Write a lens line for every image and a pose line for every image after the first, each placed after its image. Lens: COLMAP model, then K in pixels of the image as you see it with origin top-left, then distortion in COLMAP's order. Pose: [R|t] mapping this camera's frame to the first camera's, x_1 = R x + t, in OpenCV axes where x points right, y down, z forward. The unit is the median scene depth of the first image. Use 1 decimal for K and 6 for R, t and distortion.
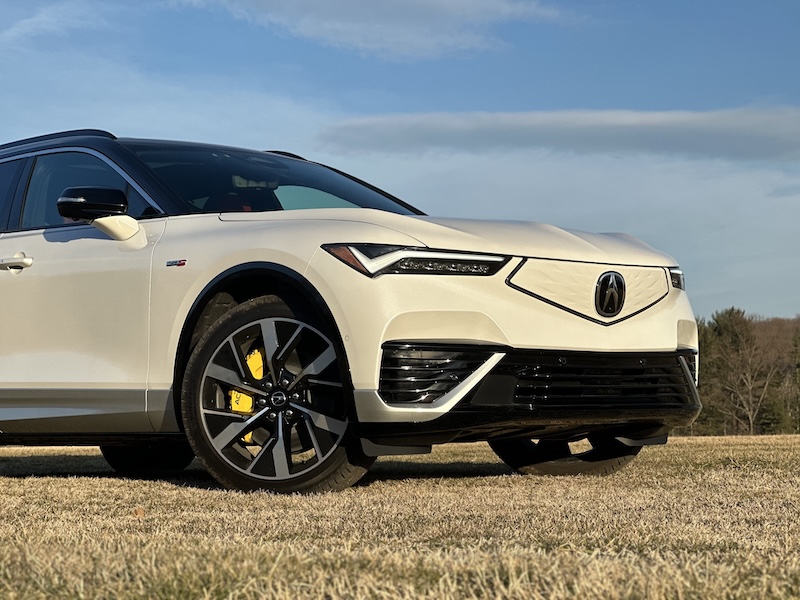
lens RADIAL K [[1785.4, 0, 397.1], [0, 1785.4, 299.3], [0, 0, 1]] dist [0.137118, 0.000000]
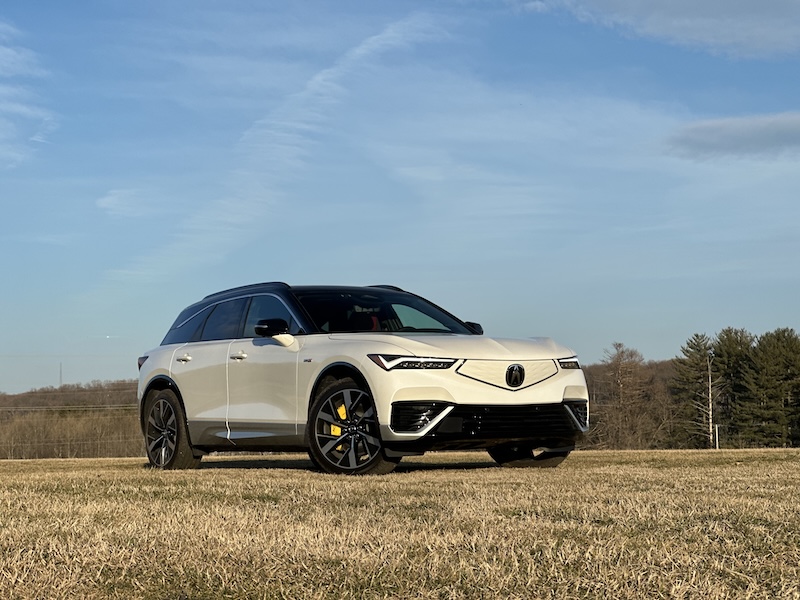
lens RADIAL K [[1785.4, 0, 401.7], [0, 1785.4, 301.3], [0, 0, 1]] dist [0.137118, 0.000000]
pose [[0.981861, -0.017863, -0.188756, 0.374356], [0.017425, 0.999840, -0.003980, -0.080248], [0.188797, 0.000619, 0.982016, -0.984042]]
